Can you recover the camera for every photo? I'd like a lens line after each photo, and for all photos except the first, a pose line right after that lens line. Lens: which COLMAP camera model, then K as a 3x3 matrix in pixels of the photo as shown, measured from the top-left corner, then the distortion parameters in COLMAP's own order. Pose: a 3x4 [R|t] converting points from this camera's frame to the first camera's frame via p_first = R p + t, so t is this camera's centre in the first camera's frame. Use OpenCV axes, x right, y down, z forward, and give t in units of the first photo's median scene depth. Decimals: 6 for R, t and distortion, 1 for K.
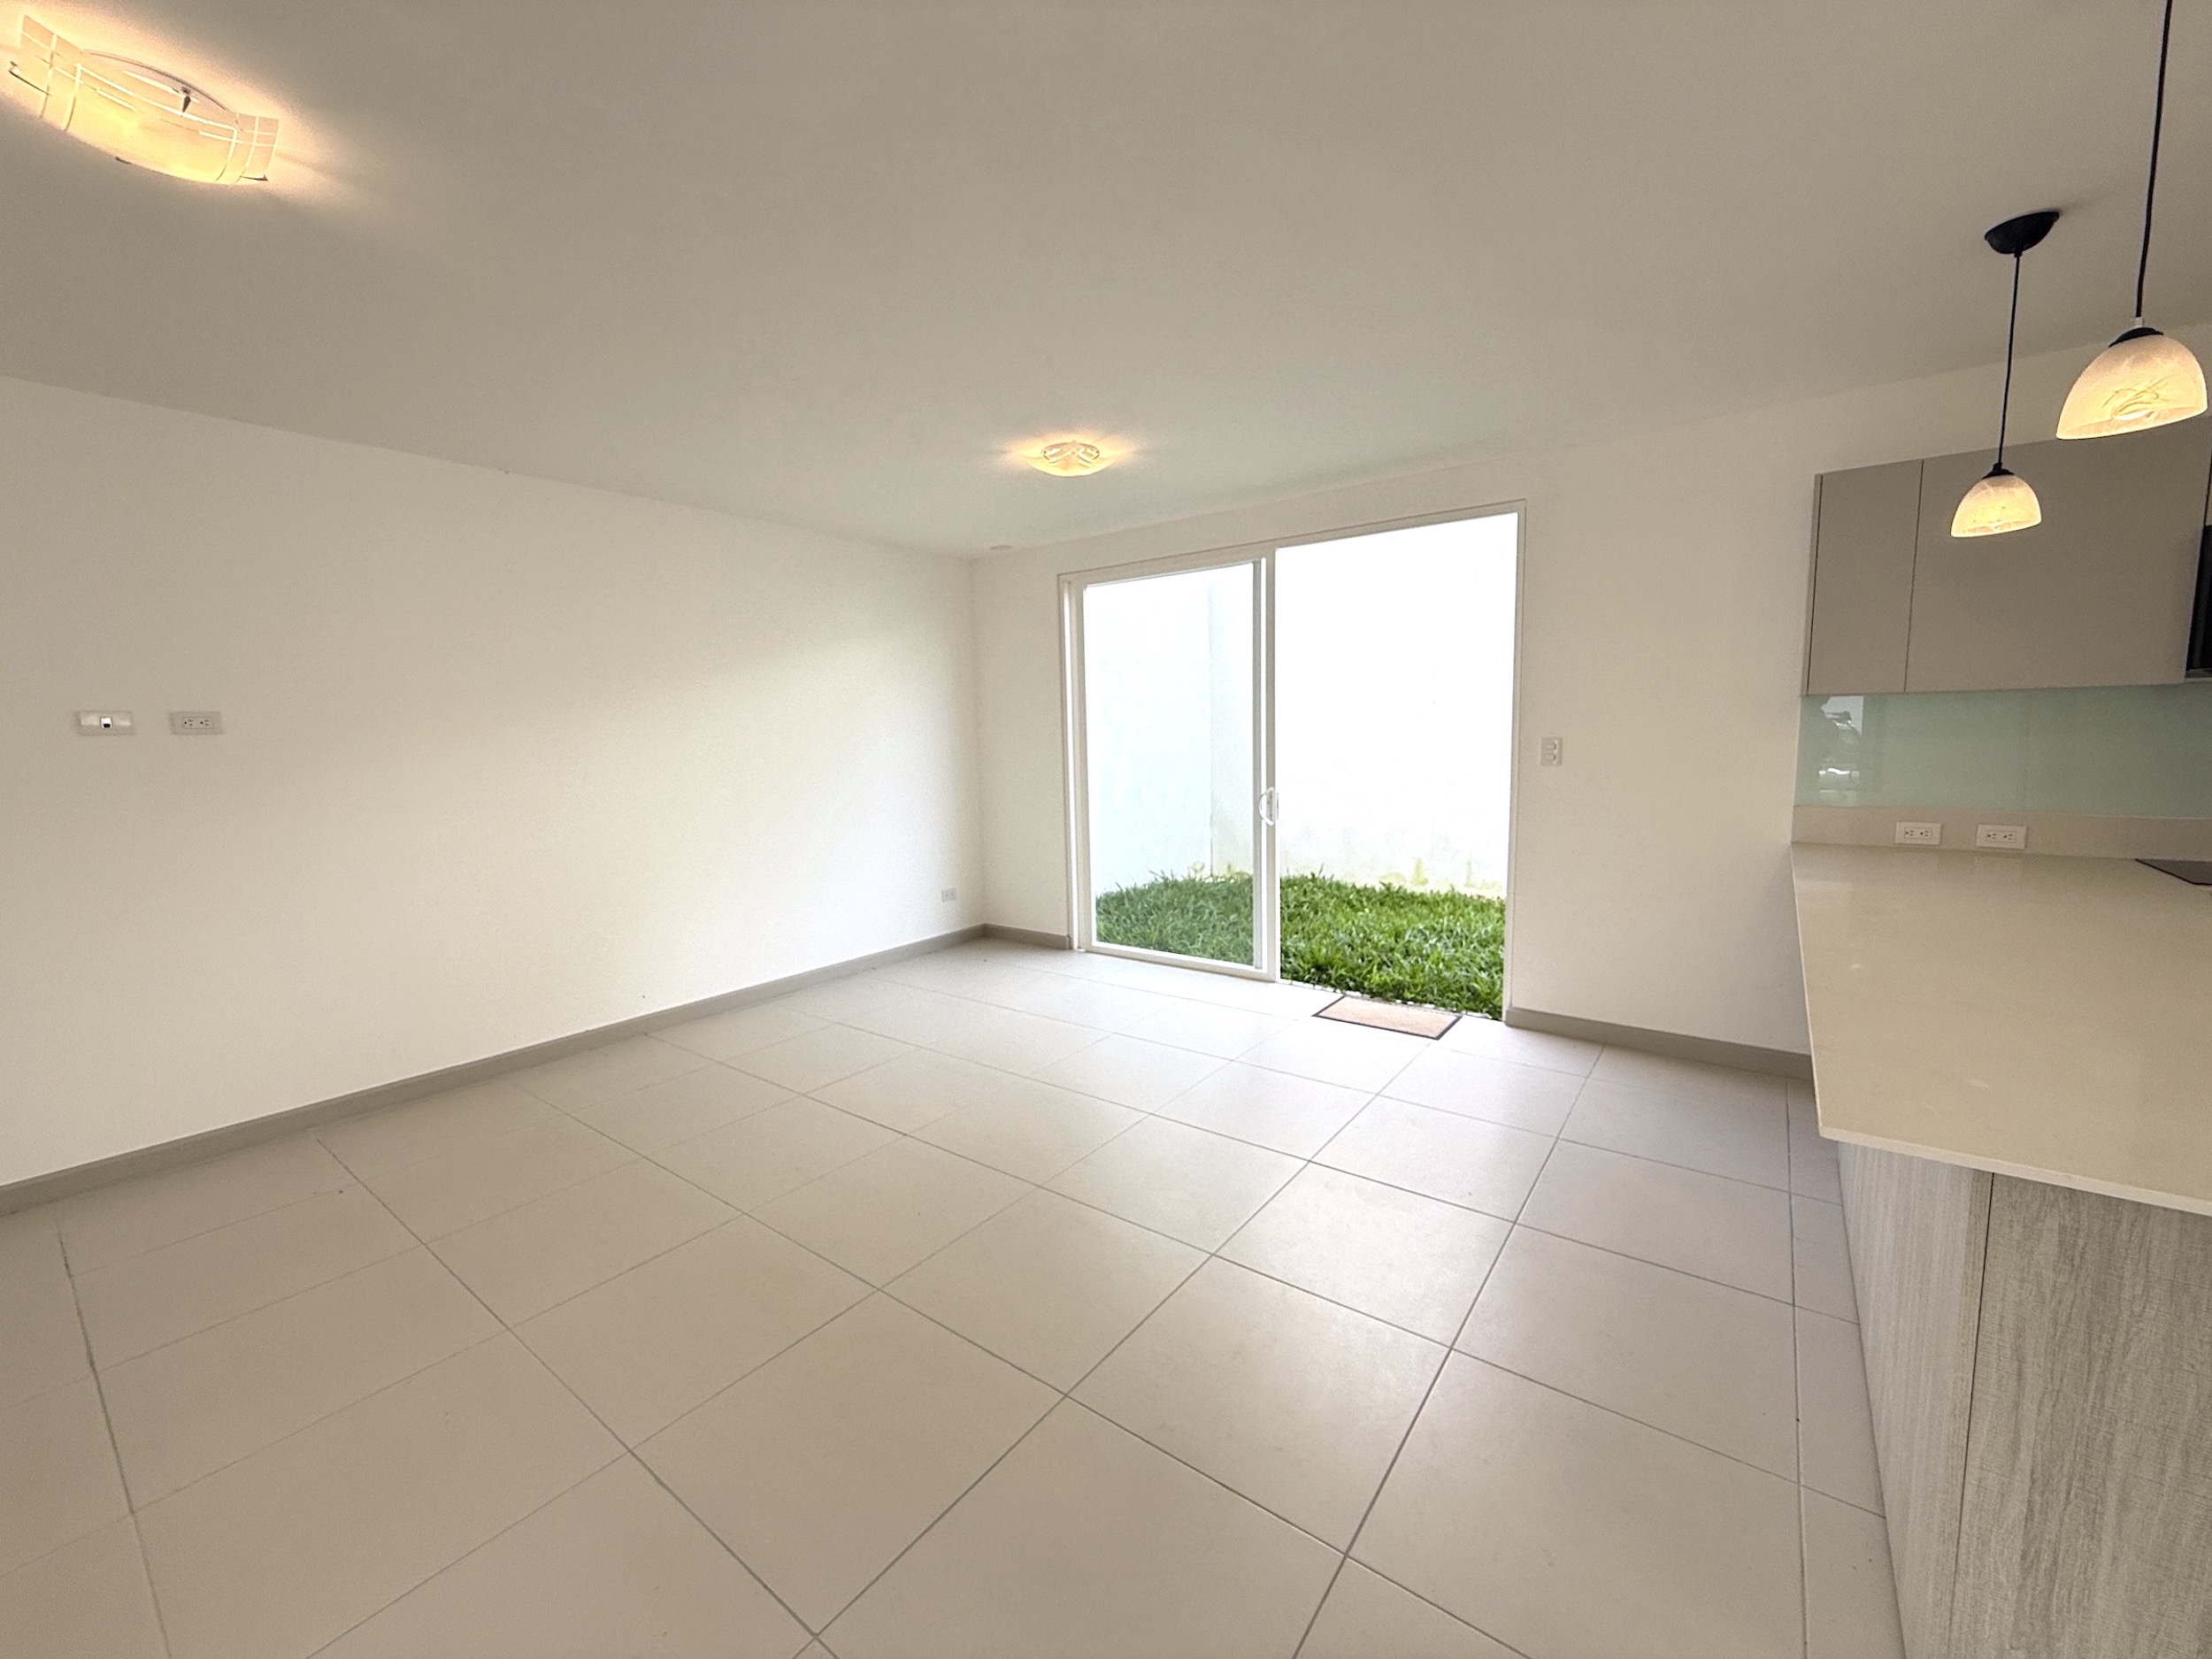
lens RADIAL K [[884.0, 0, 1101.3], [0, 884.0, 833.9], [0, 0, 1]] dist [-0.002045, 0.000316]
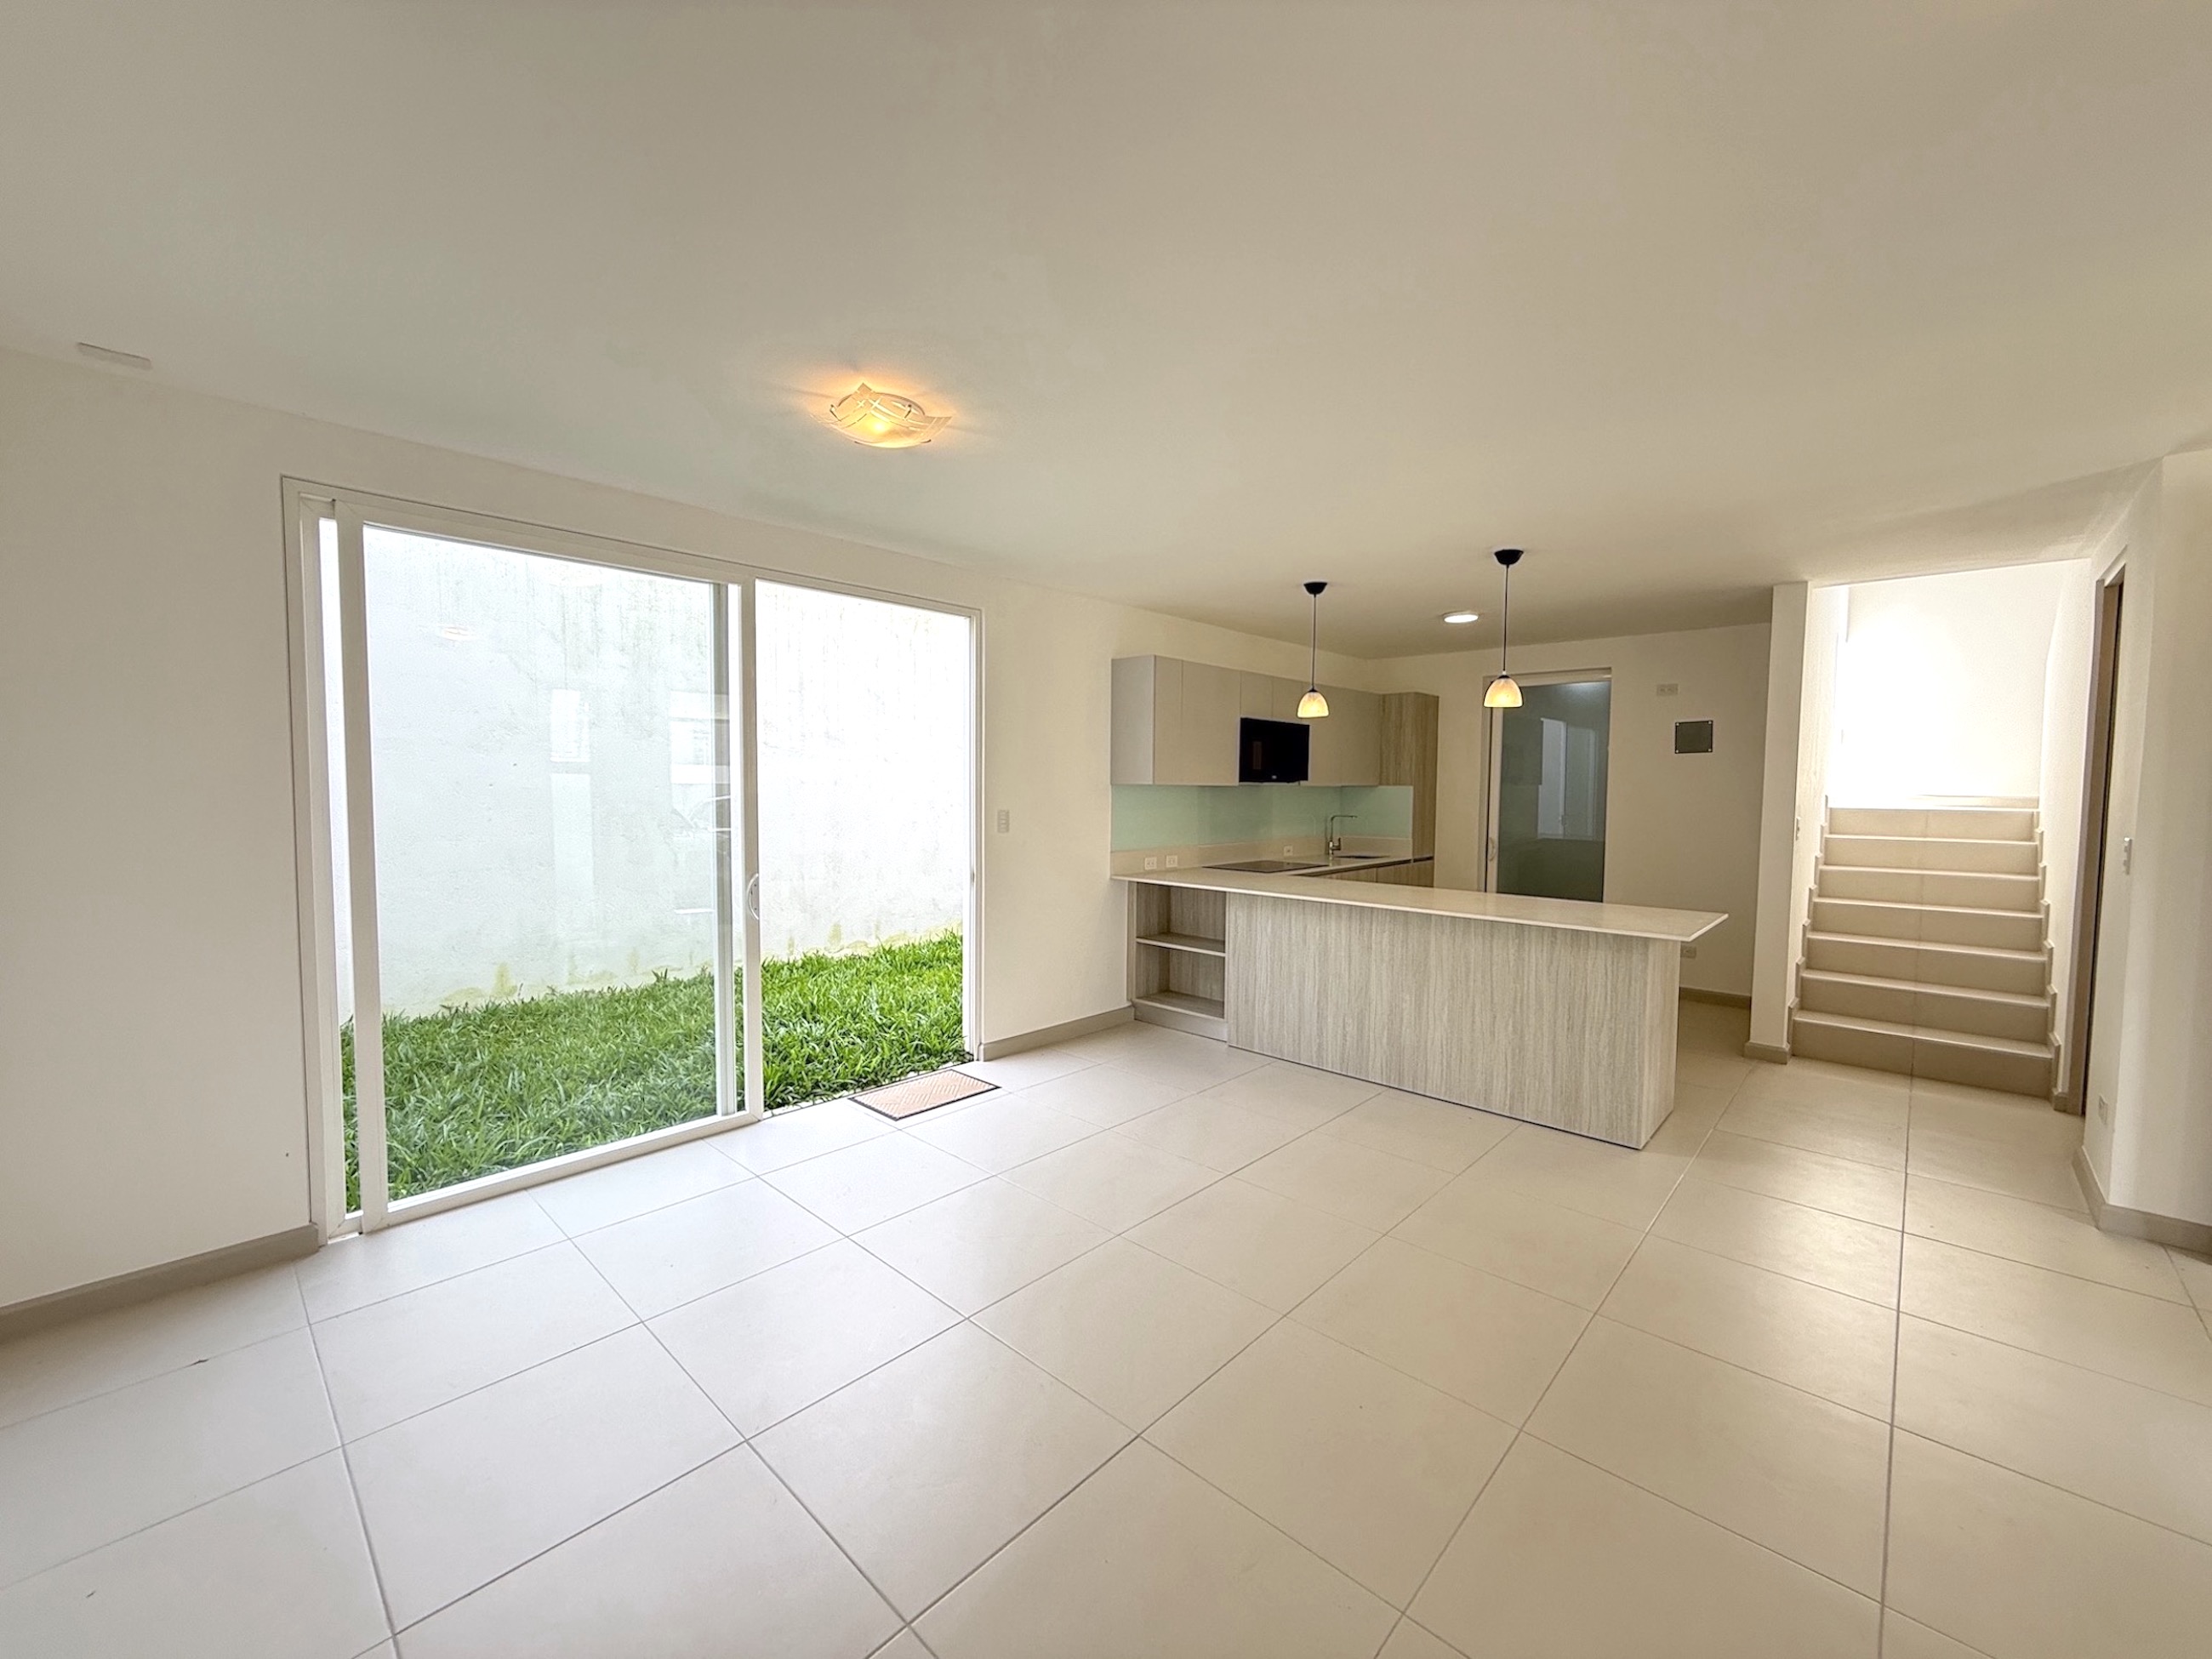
lens RADIAL K [[884.0, 0, 1100.1], [0, 884.0, 826.2], [0, 0, 1]] dist [-0.002045, 0.000316]
pose [[0.107517, -0.022066, 0.993958, -0.562909], [0.106196, 0.994289, 0.010586, -0.070274], [-0.988515, 0.104416, 0.109247, 0.606062]]
